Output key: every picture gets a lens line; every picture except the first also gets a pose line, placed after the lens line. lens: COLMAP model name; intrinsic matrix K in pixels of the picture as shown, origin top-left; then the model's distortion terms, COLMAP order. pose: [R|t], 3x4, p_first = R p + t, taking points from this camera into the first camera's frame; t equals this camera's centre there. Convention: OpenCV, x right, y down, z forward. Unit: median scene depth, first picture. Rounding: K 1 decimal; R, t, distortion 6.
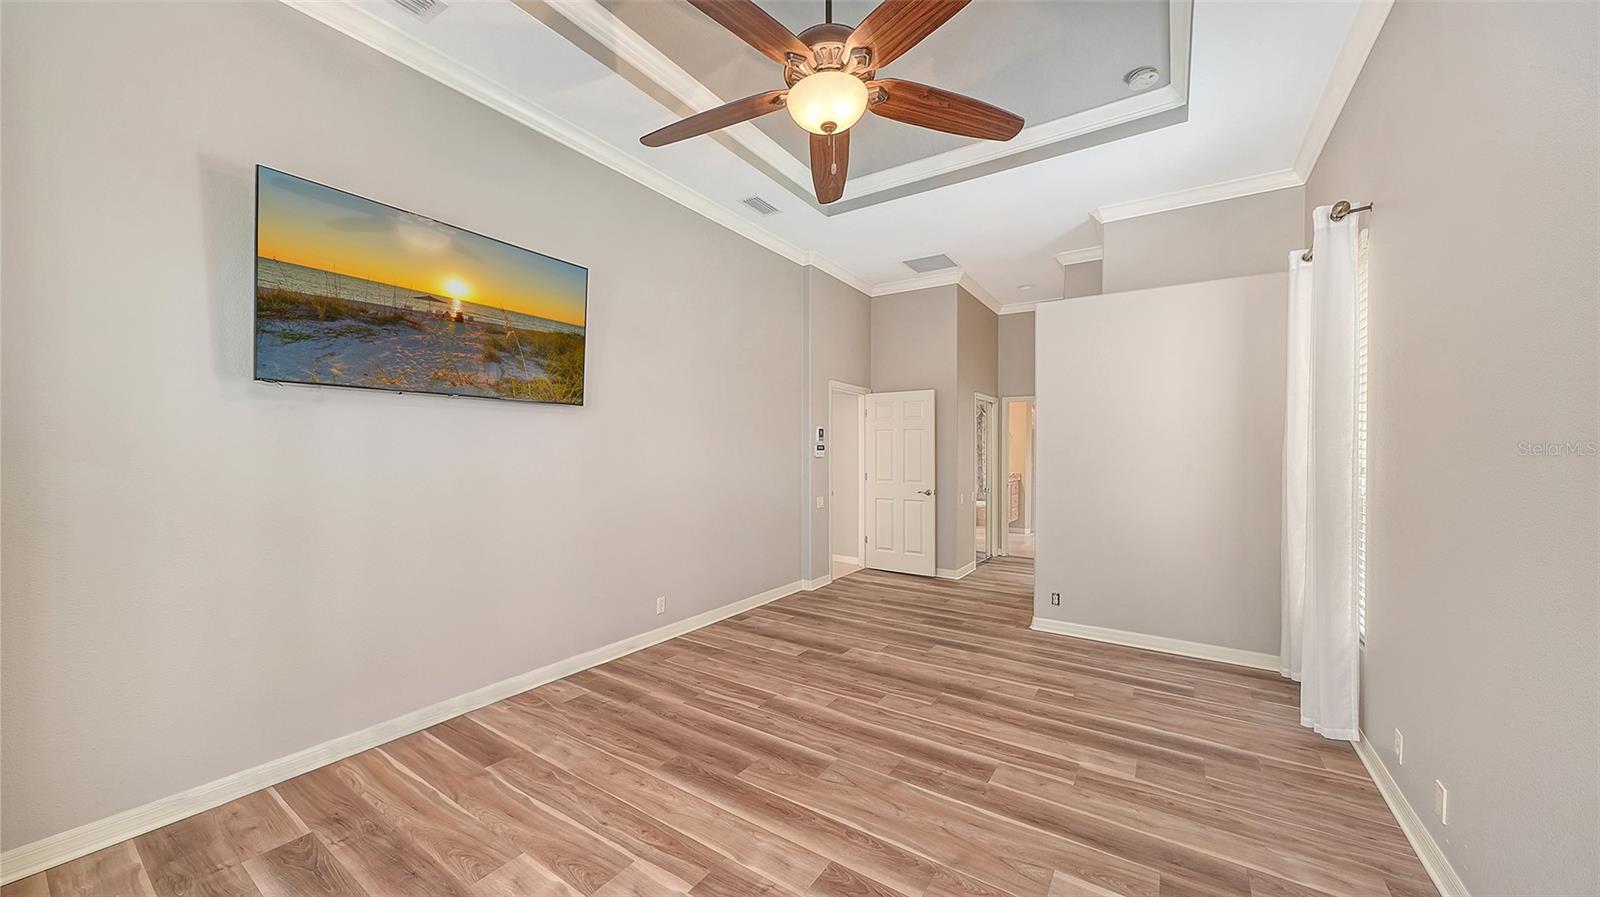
lens RADIAL K [[562.1, 0, 807.4], [0, 562.1, 450.6], [0, 0, 1]] dist [0.000153, -0.000609]
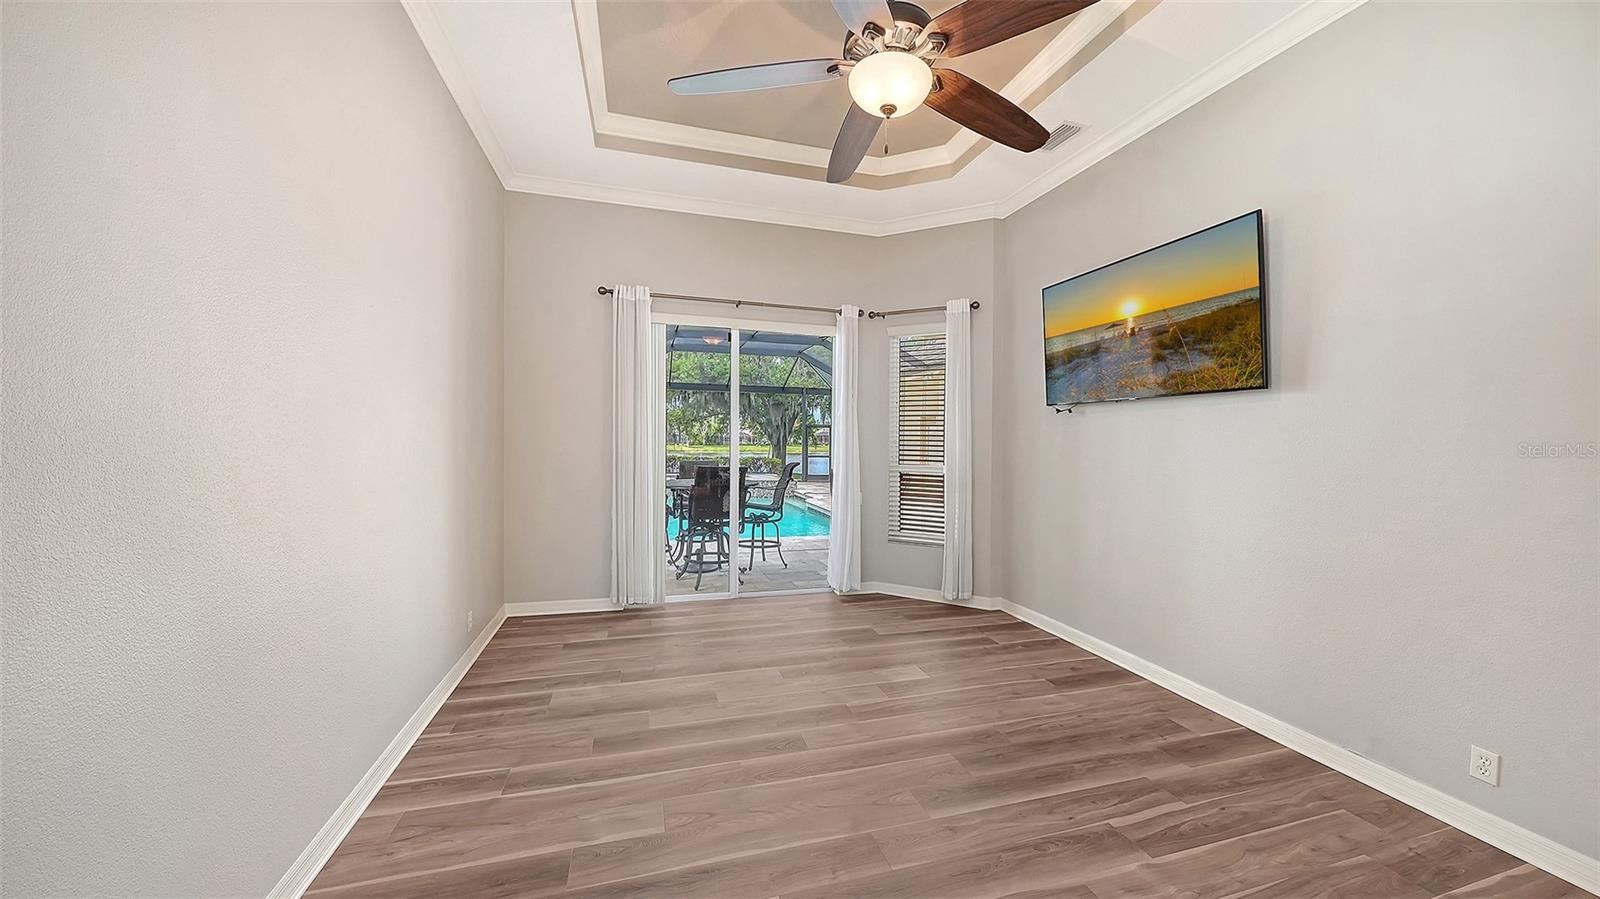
lens RADIAL K [[562.1, 0, 810.3], [0, 562.1, 444.9], [0, 0, 1]] dist [0.000153, -0.000609]
pose [[-0.646557, -0.007904, -0.762825, 0.669494], [-0.016389, 0.999859, 0.003530, 0.006517], [0.762690, 0.014784, -0.646596, 1.170150]]
